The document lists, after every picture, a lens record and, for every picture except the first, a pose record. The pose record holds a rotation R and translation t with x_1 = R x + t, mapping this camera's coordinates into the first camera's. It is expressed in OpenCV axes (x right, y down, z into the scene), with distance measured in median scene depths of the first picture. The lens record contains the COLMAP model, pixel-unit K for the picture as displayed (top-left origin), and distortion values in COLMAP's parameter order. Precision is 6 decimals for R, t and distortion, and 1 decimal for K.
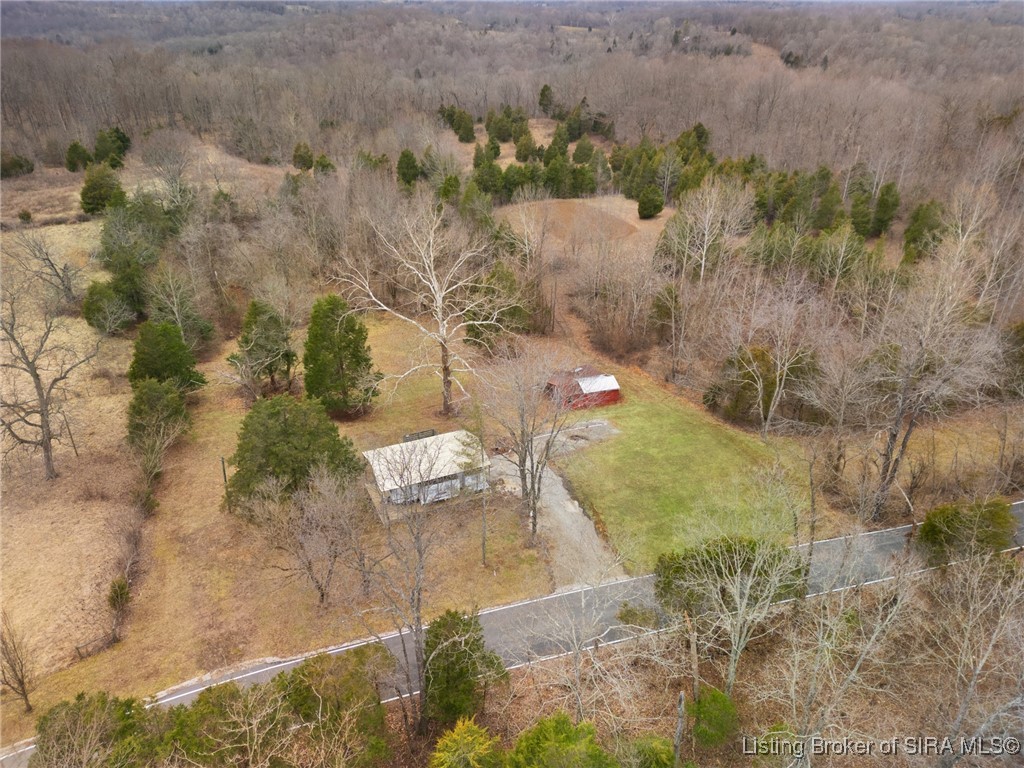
lens RADIAL K [[711.3, 0, 512.6], [0, 711.3, 383.6], [0, 0, 1]] dist [0.079218, -0.061417]
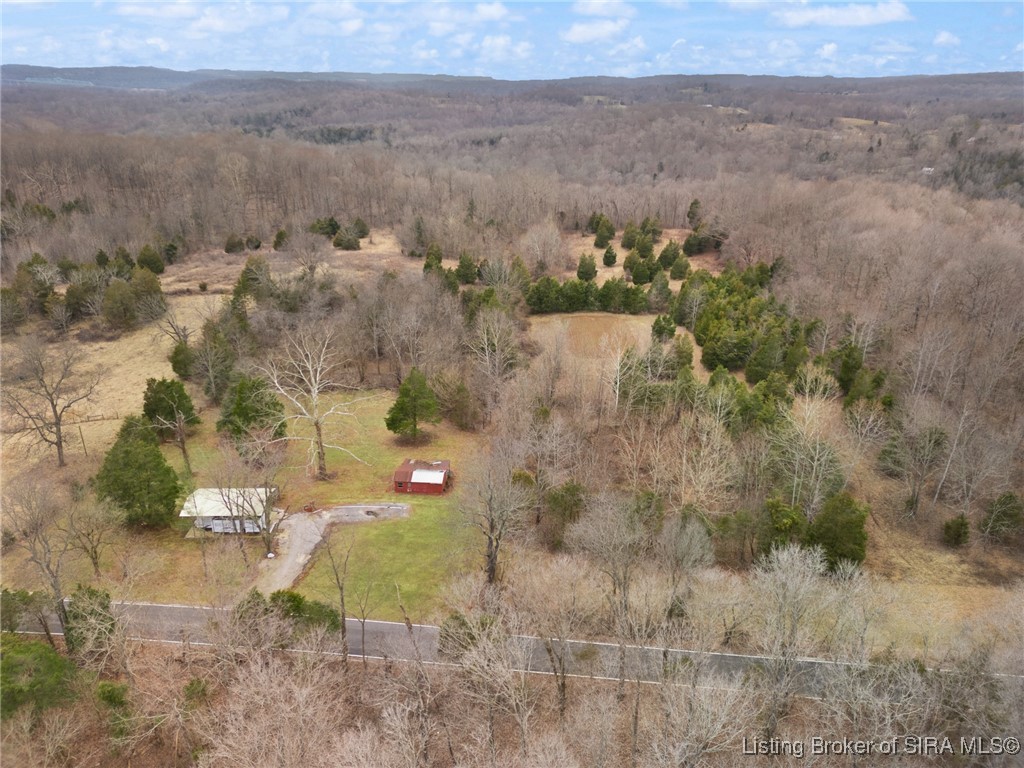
lens RADIAL K [[711.3, 0, 508.3], [0, 711.3, 384.0], [0, 0, 1]] dist [0.079218, -0.061417]
pose [[0.921589, 0.152926, -0.356772, 0.496484], [-0.185460, 0.980902, -0.058614, -0.082954], [0.340995, 0.120185, 0.932351, -0.109237]]
